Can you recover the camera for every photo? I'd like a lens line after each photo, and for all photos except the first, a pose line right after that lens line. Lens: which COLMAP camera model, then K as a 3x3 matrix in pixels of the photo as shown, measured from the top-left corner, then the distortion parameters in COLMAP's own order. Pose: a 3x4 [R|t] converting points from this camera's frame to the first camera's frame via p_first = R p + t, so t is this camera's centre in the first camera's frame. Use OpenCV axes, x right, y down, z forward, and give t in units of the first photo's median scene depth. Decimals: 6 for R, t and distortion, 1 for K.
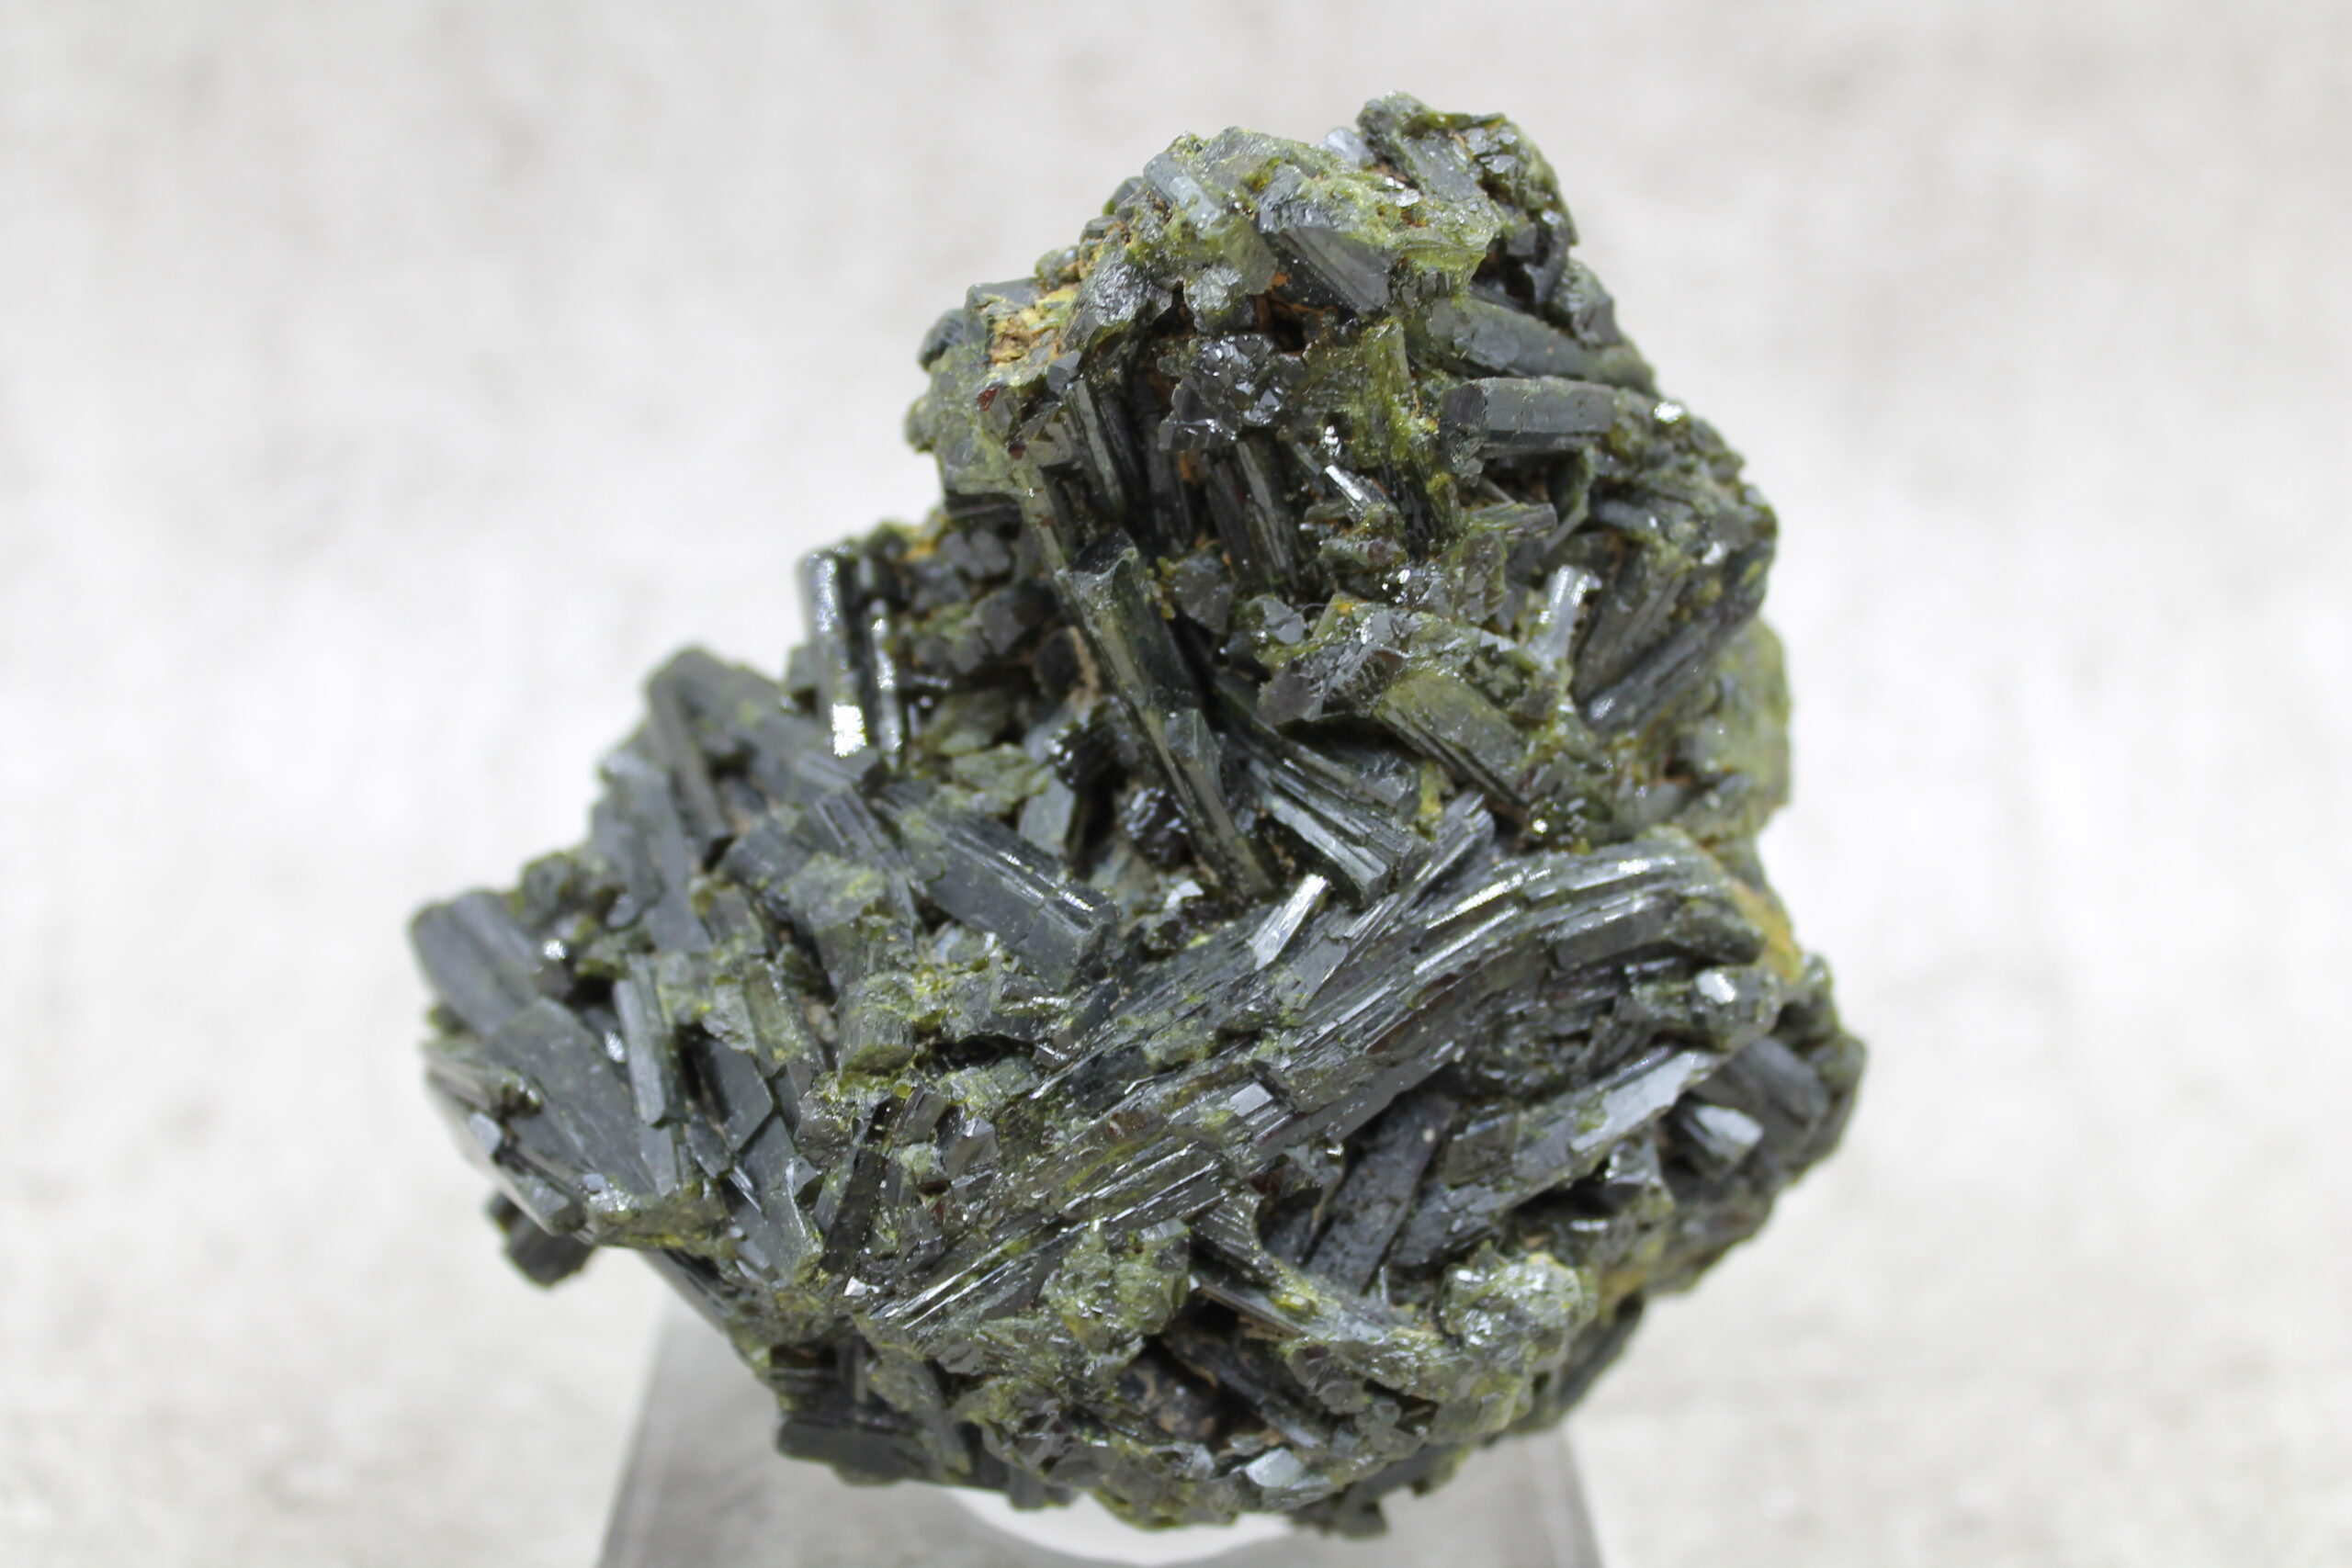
lens RADIAL K [[3436.9, 0, 1176.0], [0, 3436.9, 784.0], [0, 0, 1]] dist [-0.117075, 0.009184]
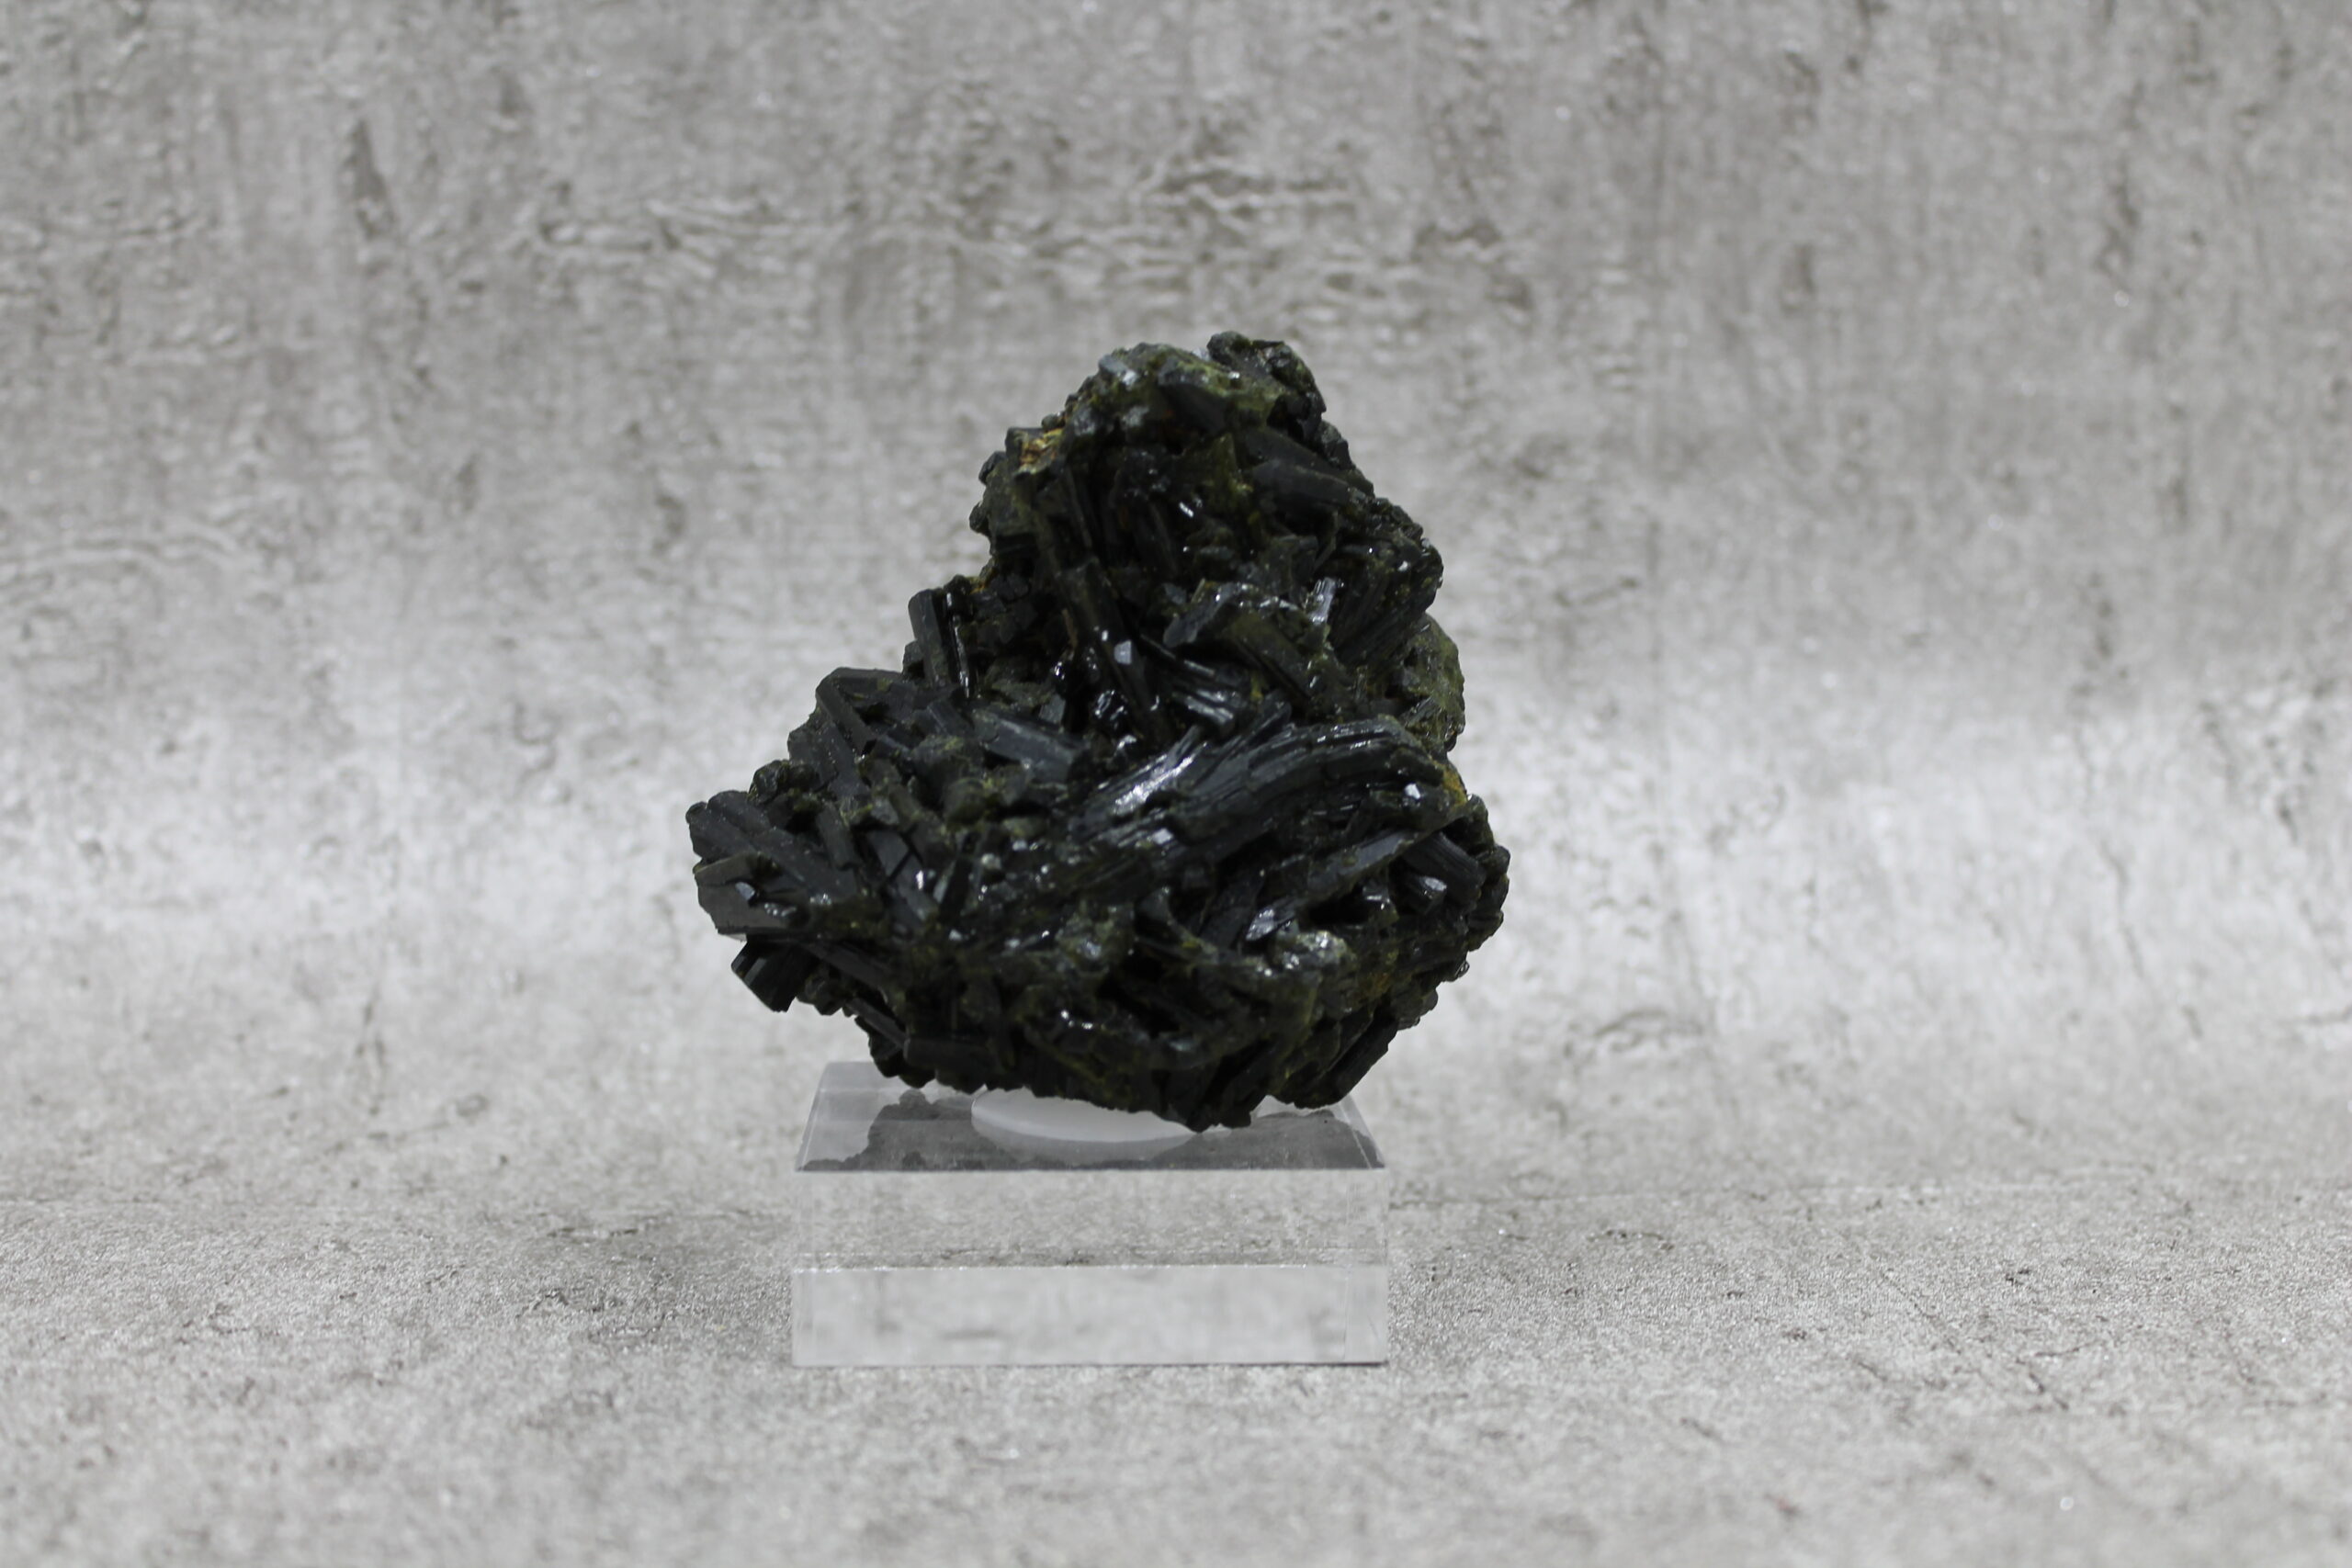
lens RADIAL K [[3436.9, 0, 1176.0], [0, 3436.9, 784.0], [0, 0, 1]] dist [-0.117075, 0.009184]
pose [[0.999385, -0.020162, 0.028706, -0.025095], [0.025990, 0.975170, -0.219929, 0.470666], [-0.023559, 0.220540, 0.975093, -0.826411]]
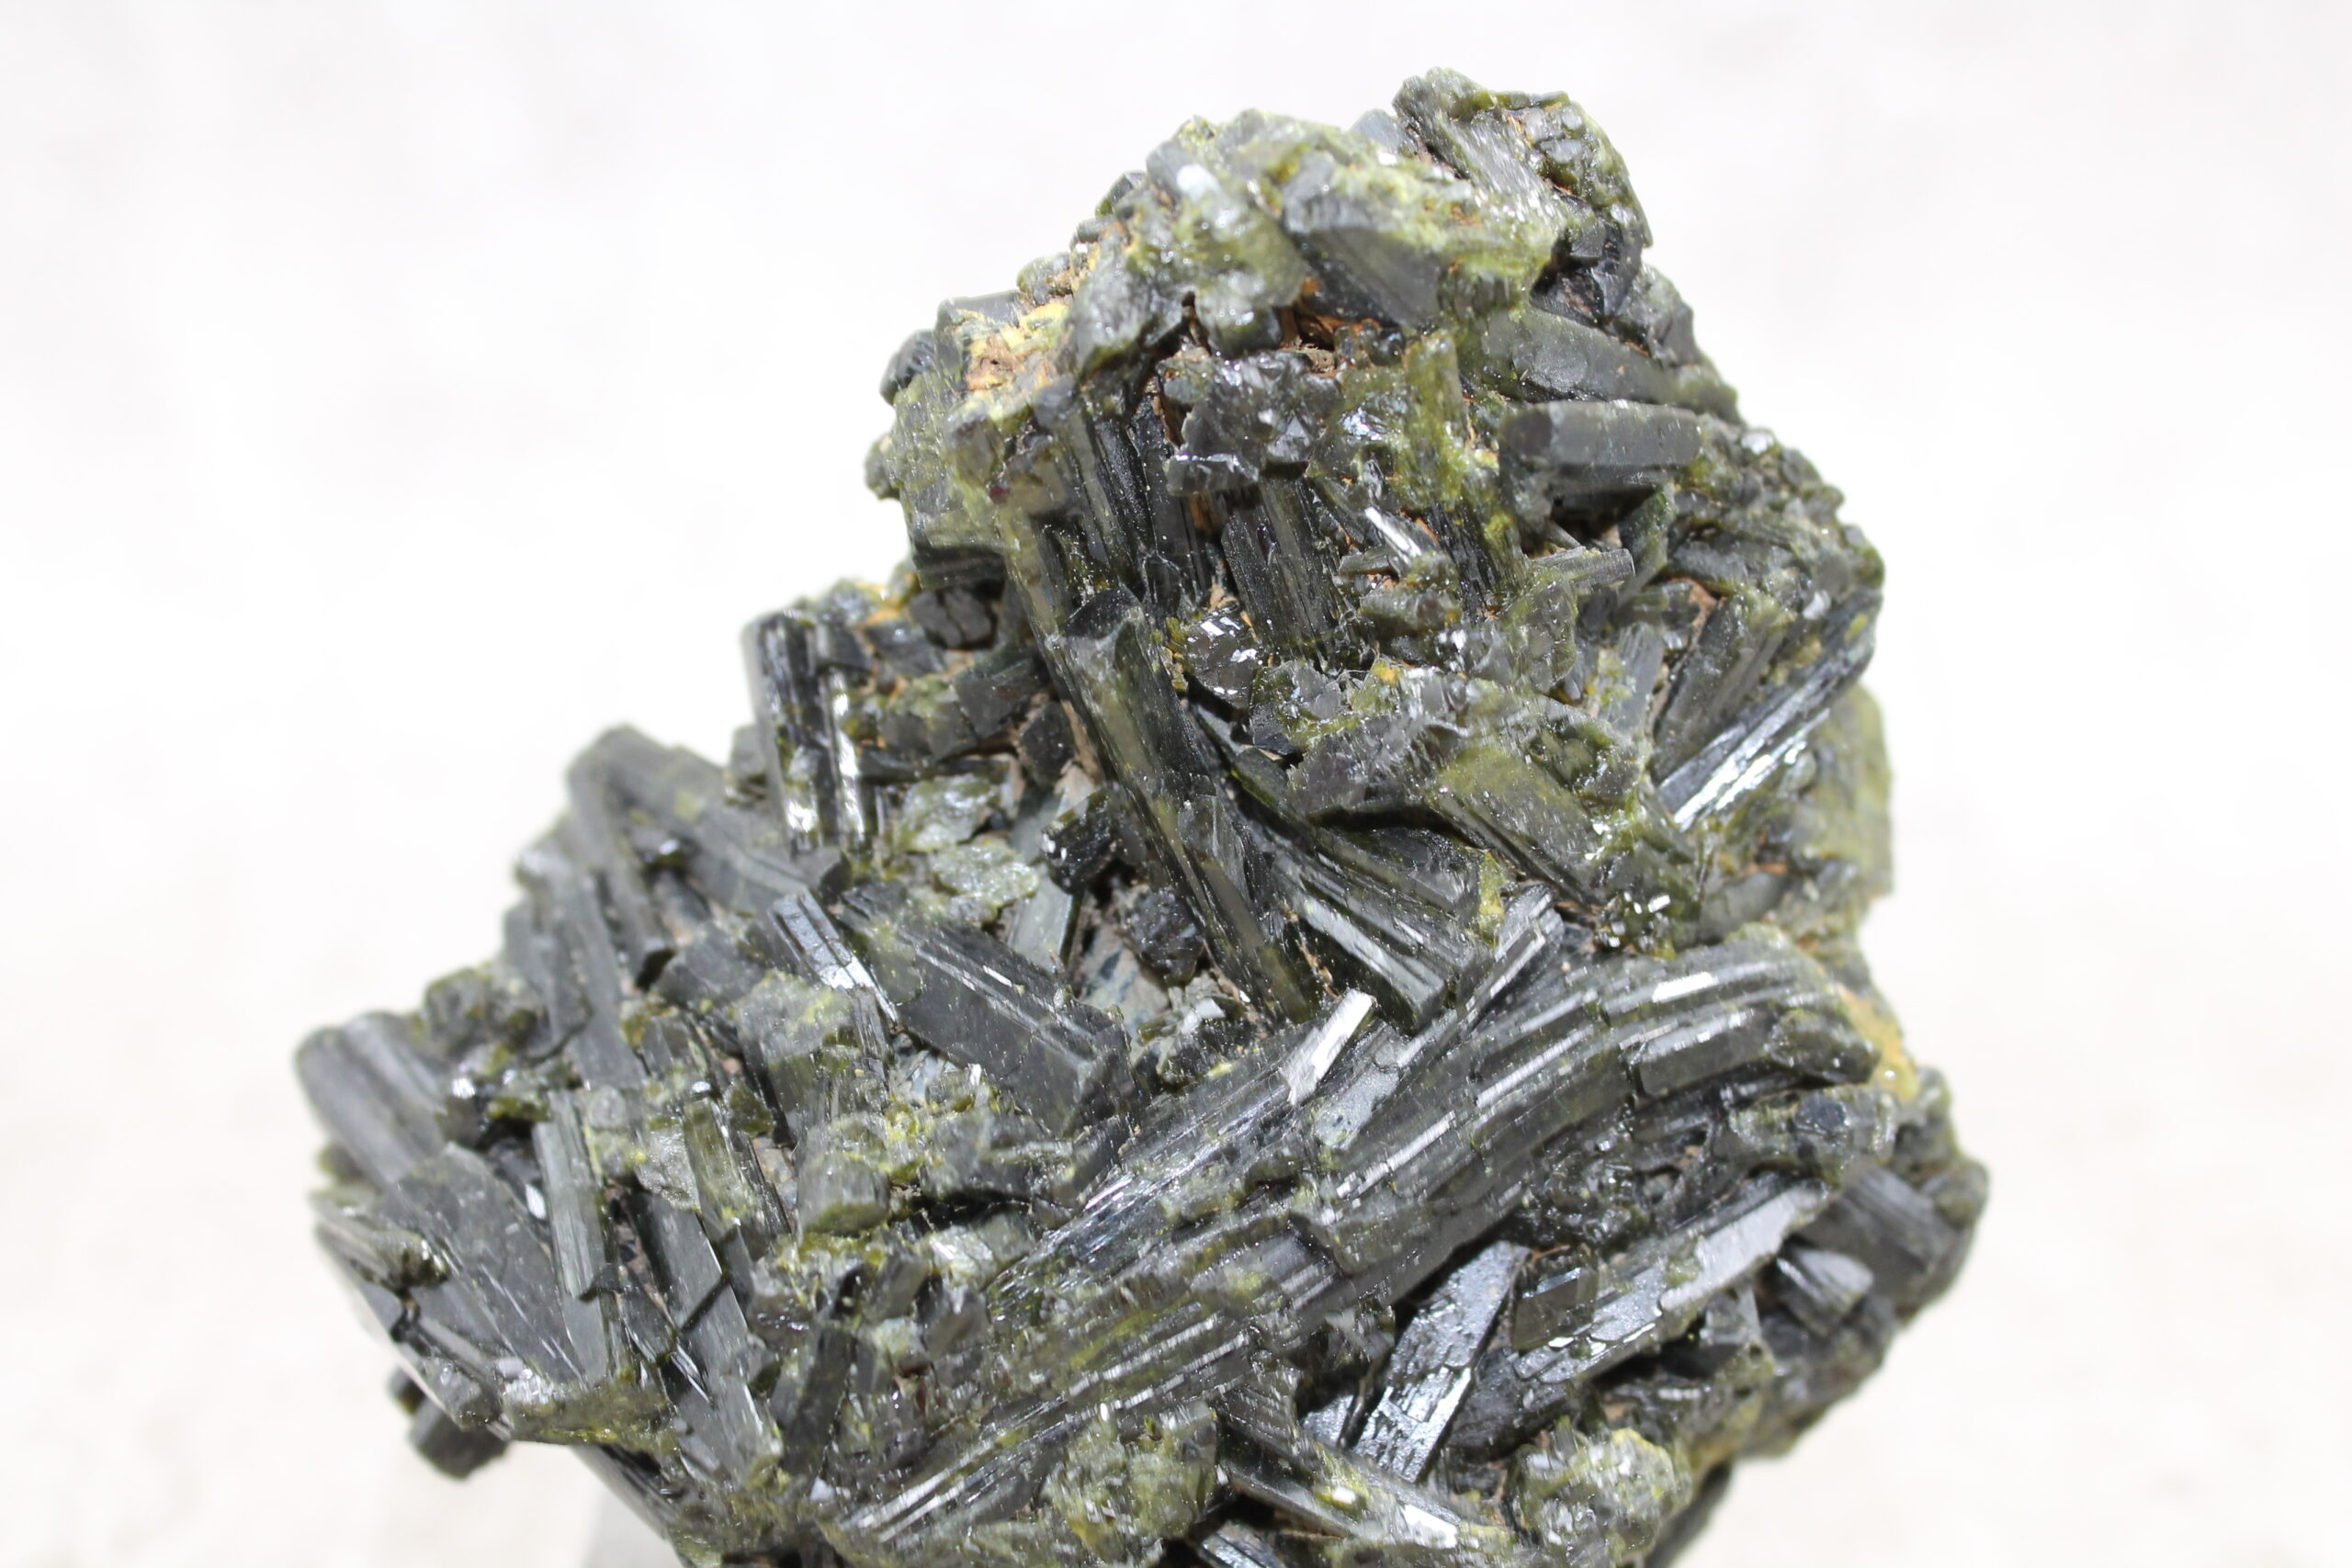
lens RADIAL K [[3357.2, 0, 1176.0], [0, 3357.2, 784.0], [0, 0, 1]] dist [-0.087879, 0.016482]
pose [[0.999786, -0.013852, 0.015342, -0.016351], [0.014022, 0.999841, -0.011001, -0.016075], [-0.015187, 0.011213, 0.999822, 0.171672]]
